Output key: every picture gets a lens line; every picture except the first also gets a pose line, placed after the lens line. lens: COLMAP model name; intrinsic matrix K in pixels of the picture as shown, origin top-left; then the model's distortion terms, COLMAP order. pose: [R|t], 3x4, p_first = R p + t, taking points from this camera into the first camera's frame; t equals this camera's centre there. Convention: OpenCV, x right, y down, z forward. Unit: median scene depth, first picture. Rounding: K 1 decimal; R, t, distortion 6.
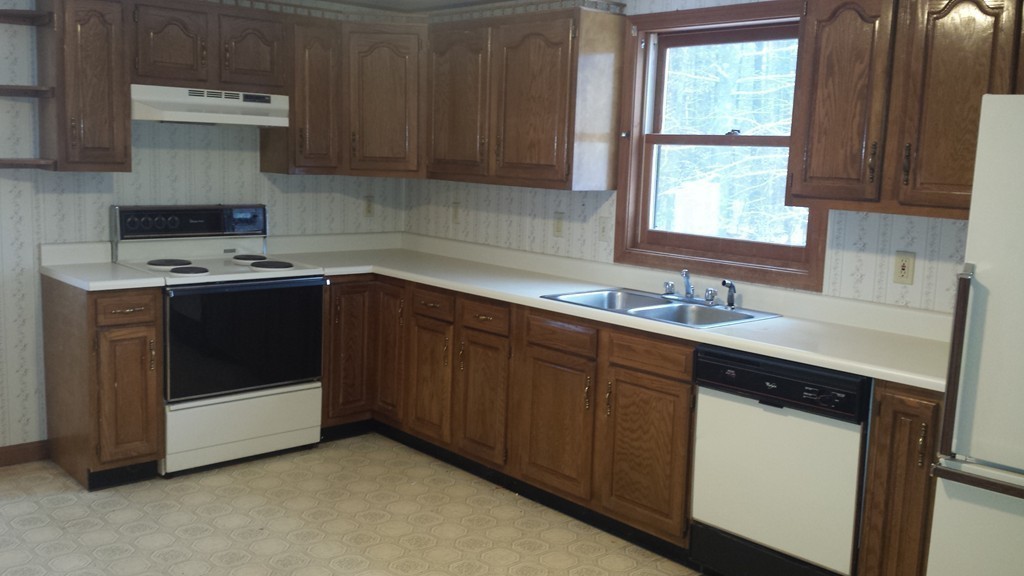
lens RADIAL K [[937.3, 0, 512.0], [0, 937.3, 288.0], [0, 0, 1]] dist [0.146780, -0.343173]
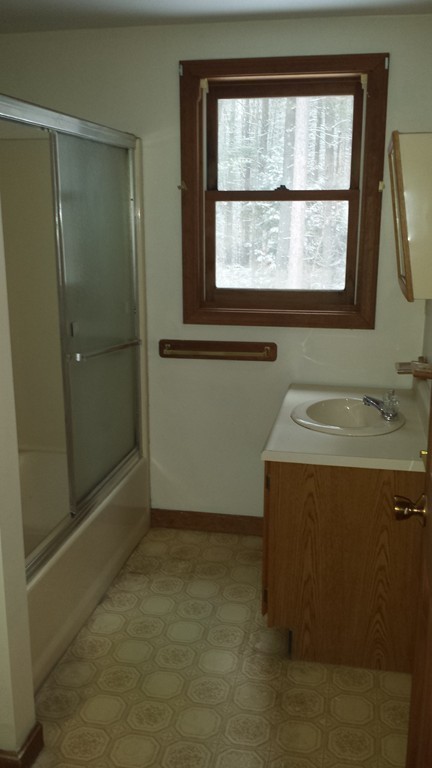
lens RADIAL K [[702.9, 0, 216.0], [0, 702.9, 384.0], [0, 0, 1]] dist [0.146780, -0.343173]
pose [[0.798316, -0.182245, 0.574001, -0.314049], [0.115859, 0.981785, 0.150581, -0.077780], [-0.590989, -0.053709, 0.804890, 0.402017]]
